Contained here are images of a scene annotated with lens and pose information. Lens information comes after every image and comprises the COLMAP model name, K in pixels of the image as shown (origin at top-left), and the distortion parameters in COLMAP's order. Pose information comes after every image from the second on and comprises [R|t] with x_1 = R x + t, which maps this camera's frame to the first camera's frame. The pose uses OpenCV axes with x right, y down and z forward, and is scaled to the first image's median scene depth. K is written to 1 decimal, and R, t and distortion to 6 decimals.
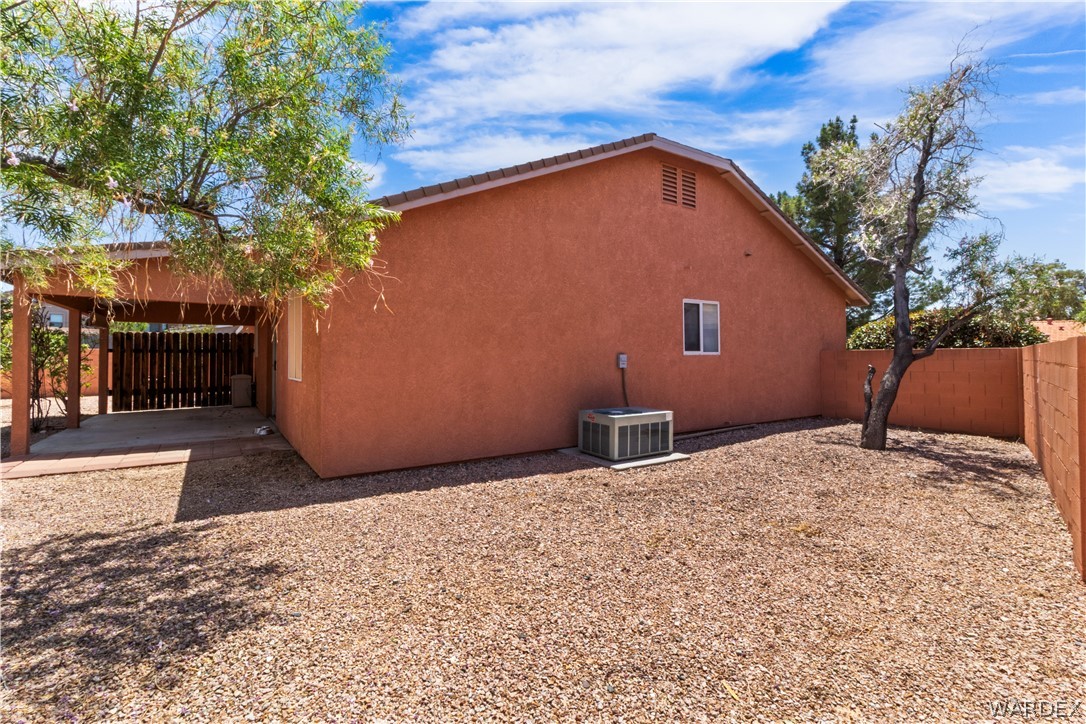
lens RADIAL K [[503.0, 0, 547.5], [0, 503.0, 347.1], [0, 0, 1]] dist [0.004842, -0.000585]
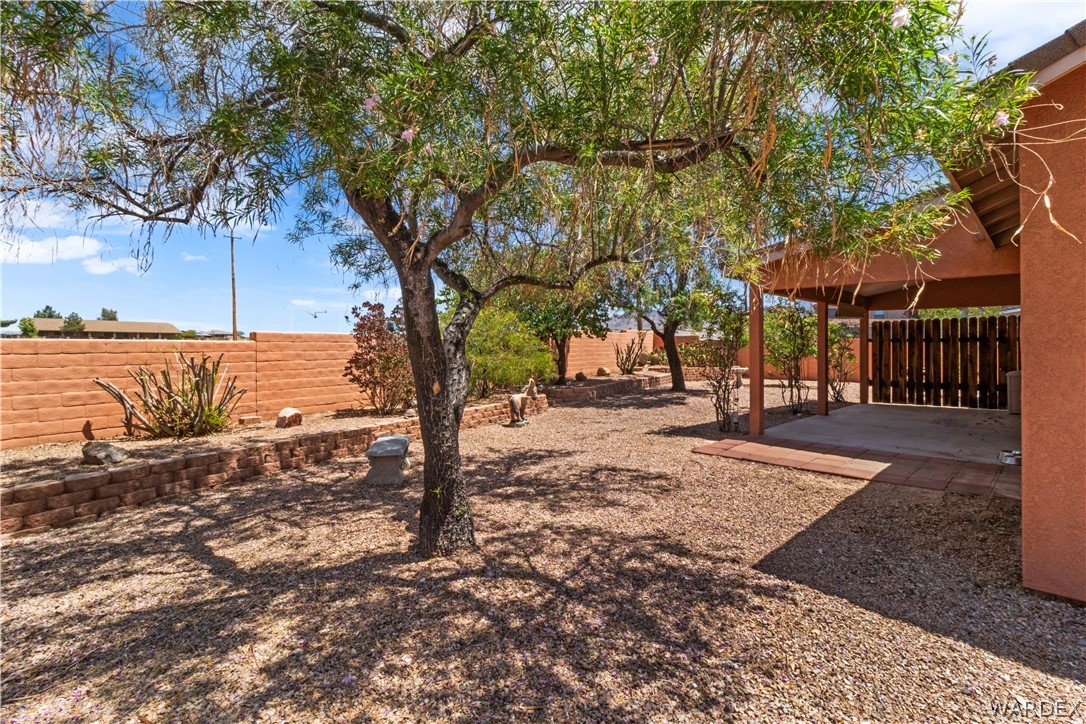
lens RADIAL K [[503.0, 0, 547.5], [0, 503.0, 347.1], [0, 0, 1]] dist [0.004842, -0.000585]
pose [[0.193412, 0.002029, -0.981116, -0.015082], [0.021831, 0.999741, 0.006371, -0.000151], [0.980875, -0.022651, 0.193317, 0.188849]]
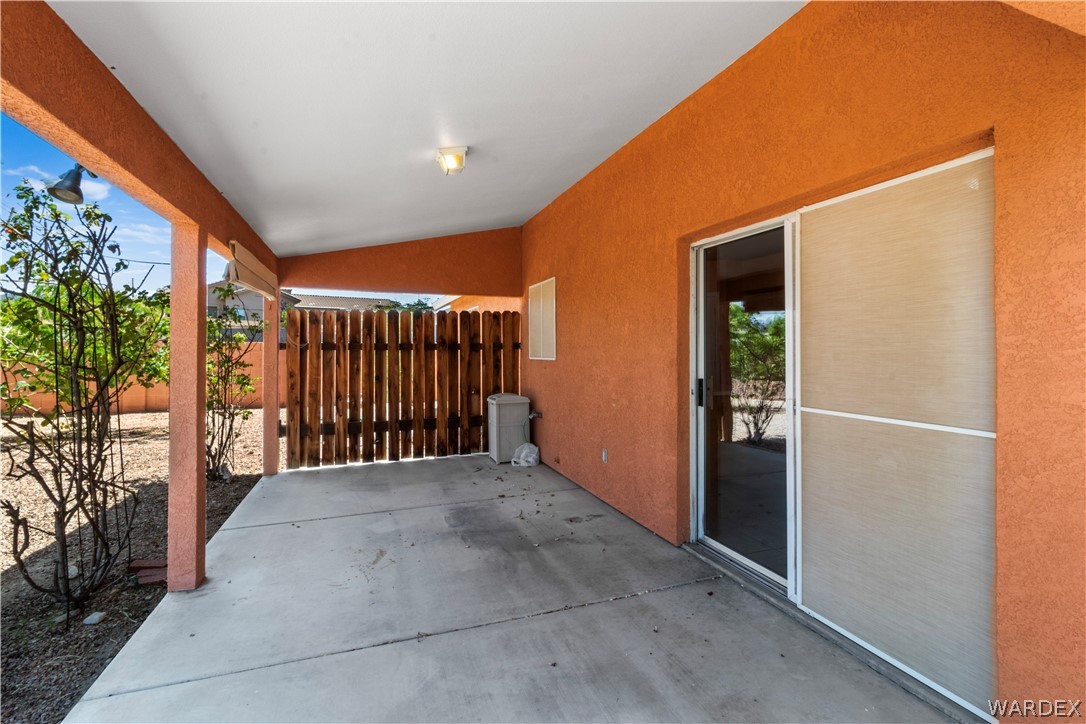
lens RADIAL K [[503.0, 0, 547.5], [0, 503.0, 347.1], [0, 0, 1]] dist [0.004842, -0.000585]
pose [[0.975766, 0.007220, -0.218696, -0.511791], [-0.002267, 0.999735, 0.022890, -0.003935], [0.218803, -0.021840, 0.975525, 0.582672]]
